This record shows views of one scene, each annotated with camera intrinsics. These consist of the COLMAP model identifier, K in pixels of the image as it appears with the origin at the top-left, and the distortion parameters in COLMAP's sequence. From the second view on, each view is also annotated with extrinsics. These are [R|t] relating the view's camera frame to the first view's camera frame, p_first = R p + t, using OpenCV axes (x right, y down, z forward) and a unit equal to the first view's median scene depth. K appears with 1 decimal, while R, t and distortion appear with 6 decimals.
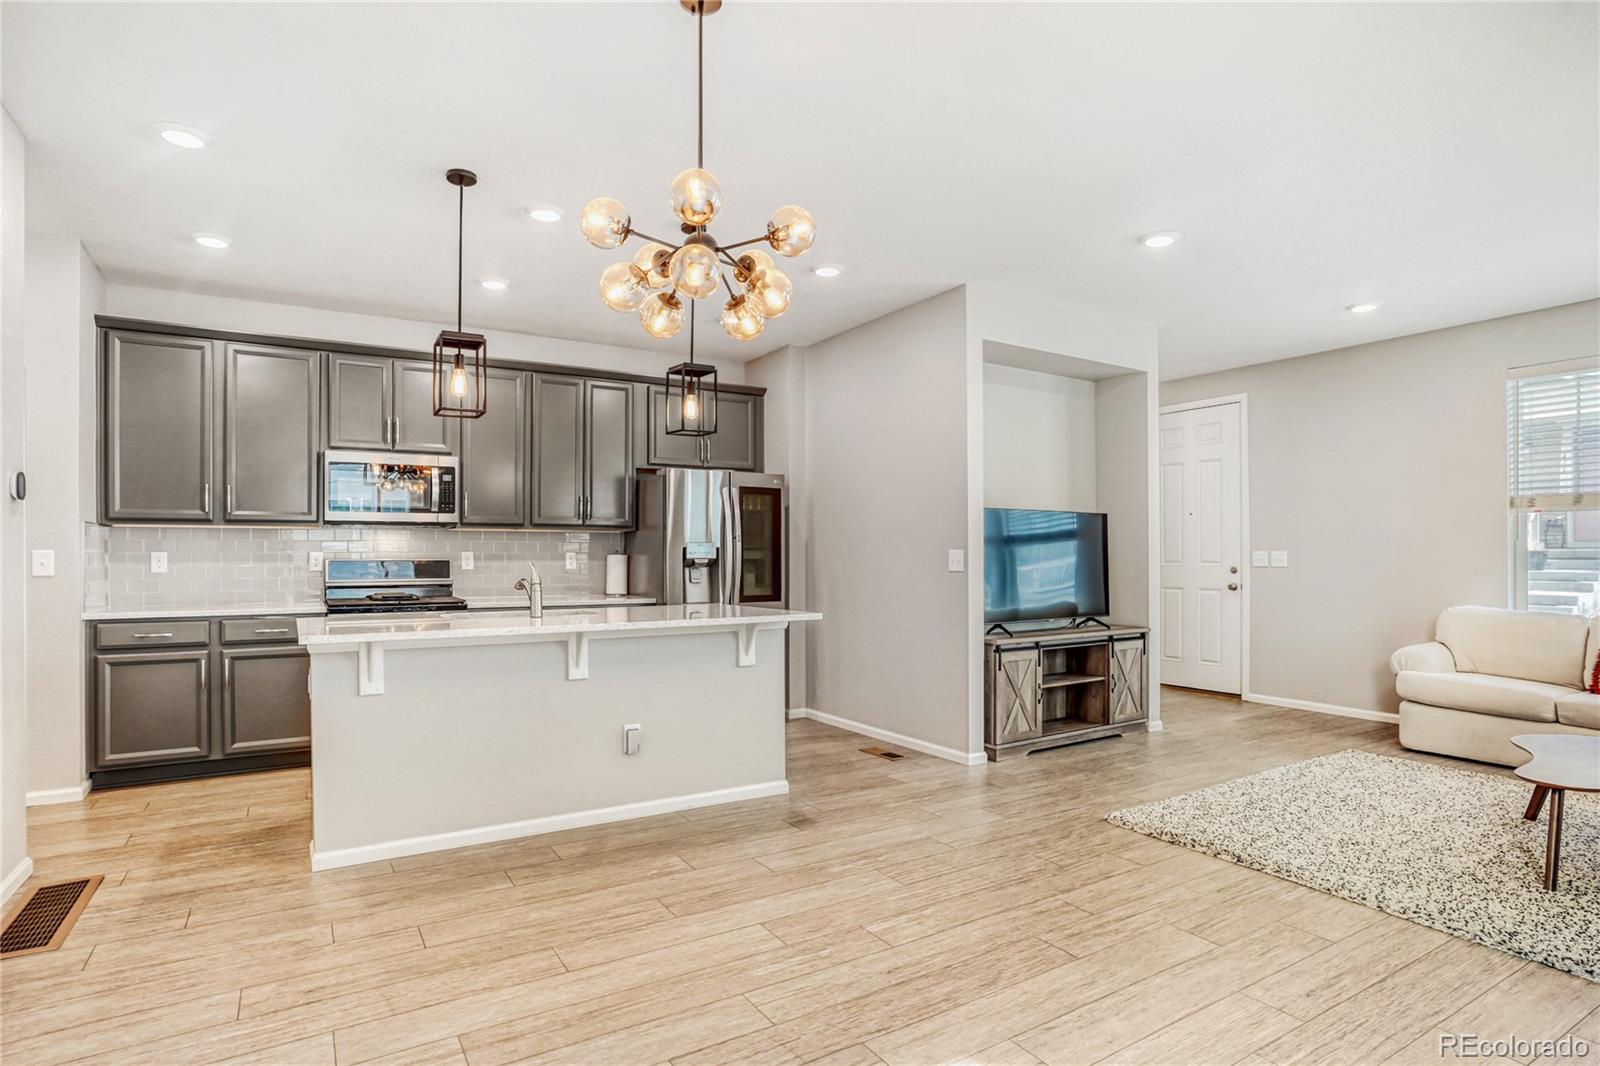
lens RADIAL K [[837.9, 0, 788.4], [0, 837.9, 555.3], [0, 0, 1]] dist [-0.073884, 0.039835]
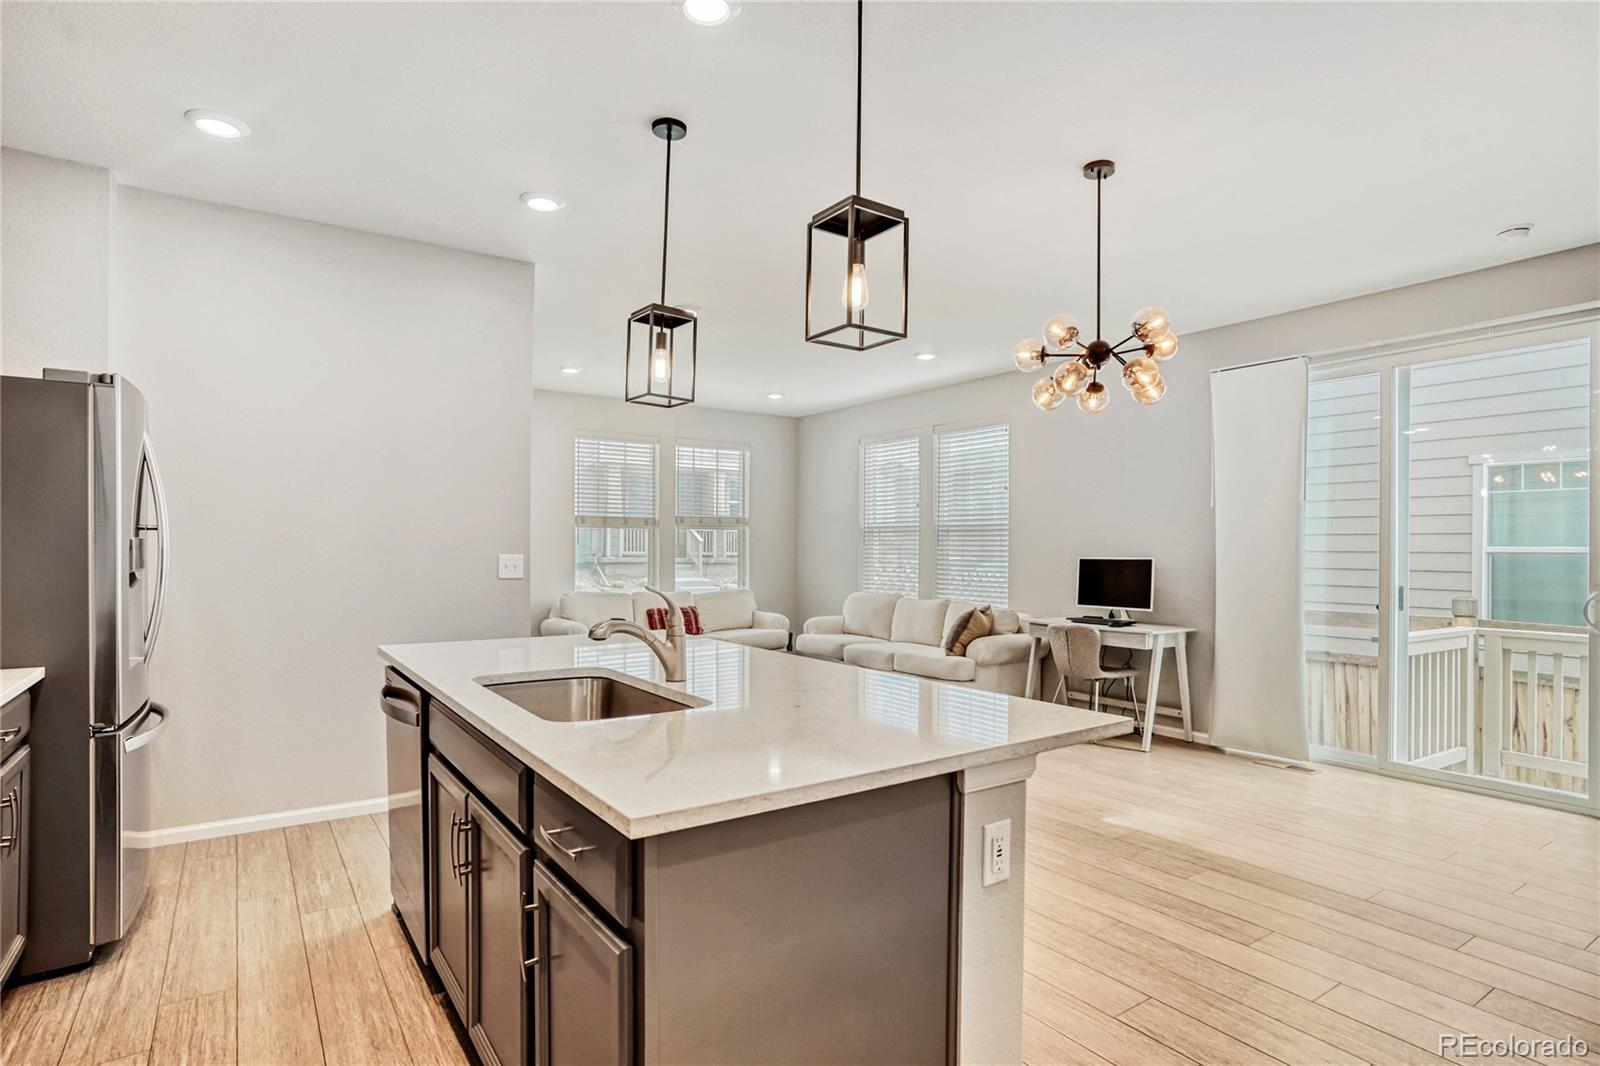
lens RADIAL K [[828.0, 0, 789.0], [0, 828.0, 536.2], [0, 0, 1]] dist [-0.076776, 0.041392]
pose [[-0.057642, 0.017254, 0.998188, -0.658809], [-0.006288, 0.999825, -0.017645, -0.012119], [-0.998318, -0.007294, -0.057523, 0.723165]]
